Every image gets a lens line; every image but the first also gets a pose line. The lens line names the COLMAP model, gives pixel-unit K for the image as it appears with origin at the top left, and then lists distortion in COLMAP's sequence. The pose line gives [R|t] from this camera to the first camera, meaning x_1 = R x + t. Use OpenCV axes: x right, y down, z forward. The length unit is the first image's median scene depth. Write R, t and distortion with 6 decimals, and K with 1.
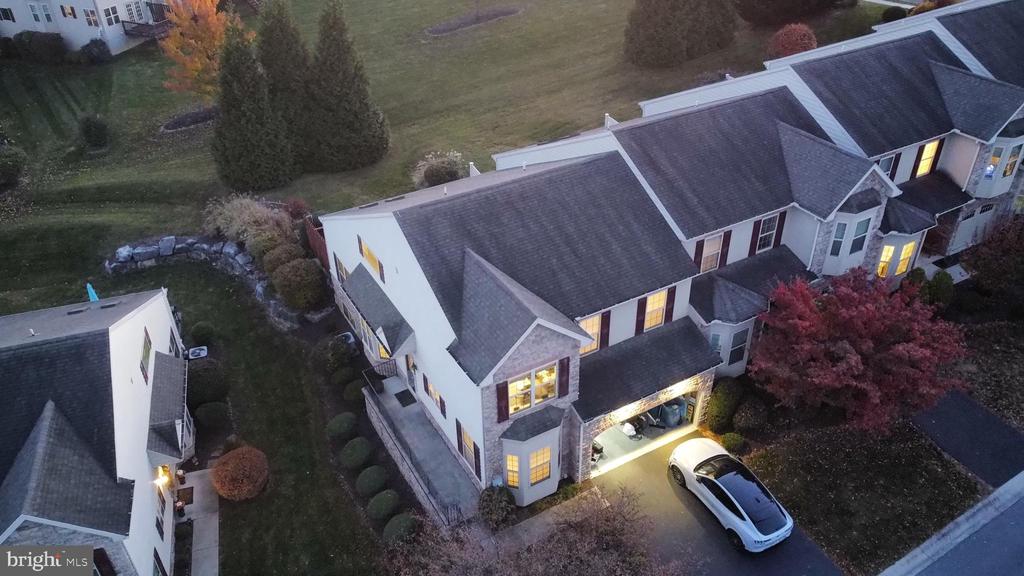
lens RADIAL K [[776.8, 0, 512.0], [0, 776.8, 288.0], [0, 0, 1]] dist [-0.007669, 0.001753]
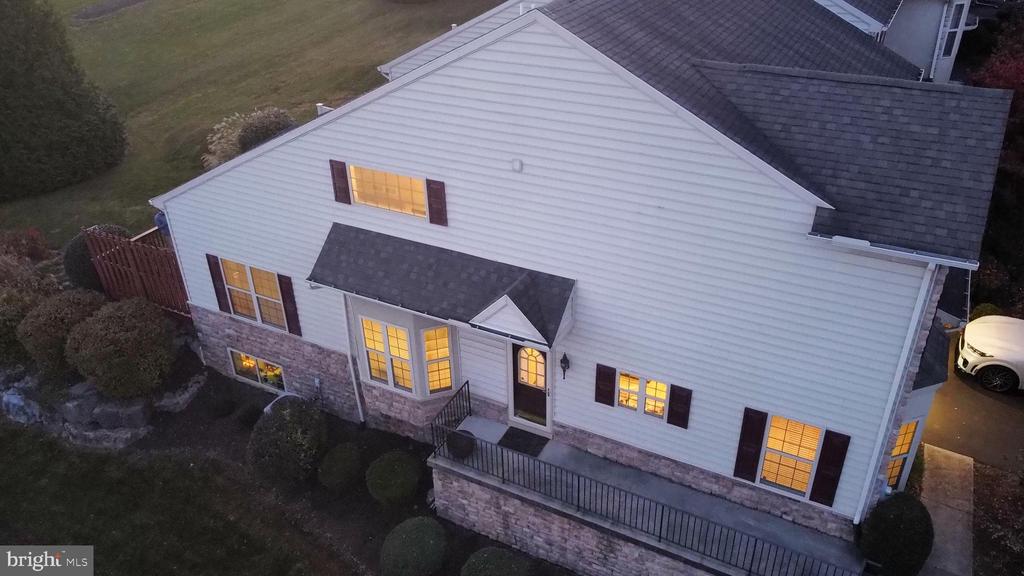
lens RADIAL K [[776.8, 0, 512.0], [0, 776.8, 288.0], [0, 0, 1]] dist [-0.007669, 0.001753]
pose [[0.847761, -0.277399, 0.452051, -0.277332], [0.308091, 0.951338, 0.006002, 0.031298], [-0.431719, 0.134184, 0.891972, 0.427218]]
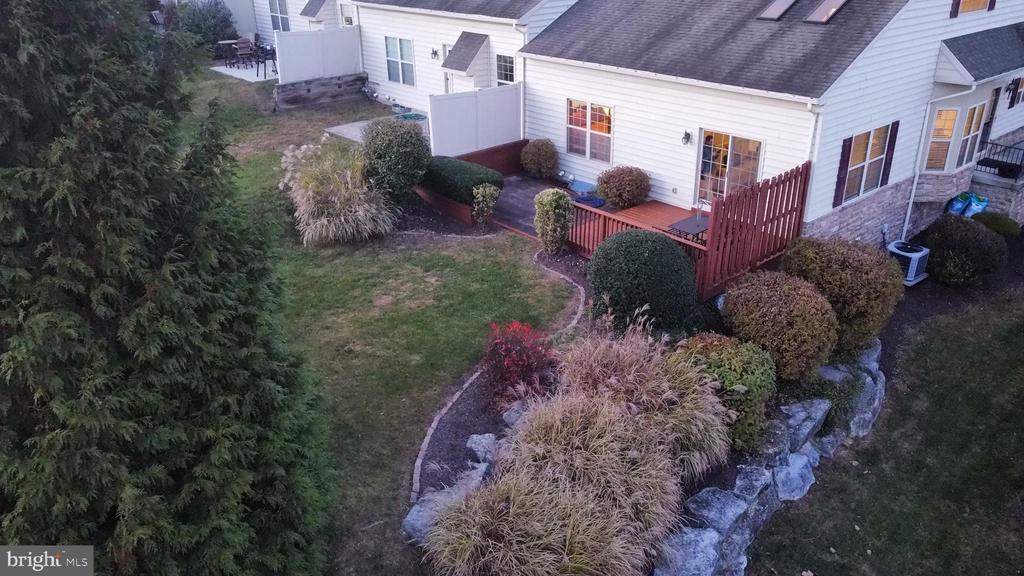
lens RADIAL K [[776.8, 0, 512.0], [0, 776.8, 288.0], [0, 0, 1]] dist [-0.007669, 0.001753]
pose [[-0.178780, -0.402937, 0.897596, -0.616735], [0.574664, 0.697746, 0.427683, -0.286403], [-0.798623, 0.592277, 0.106810, 1.091361]]
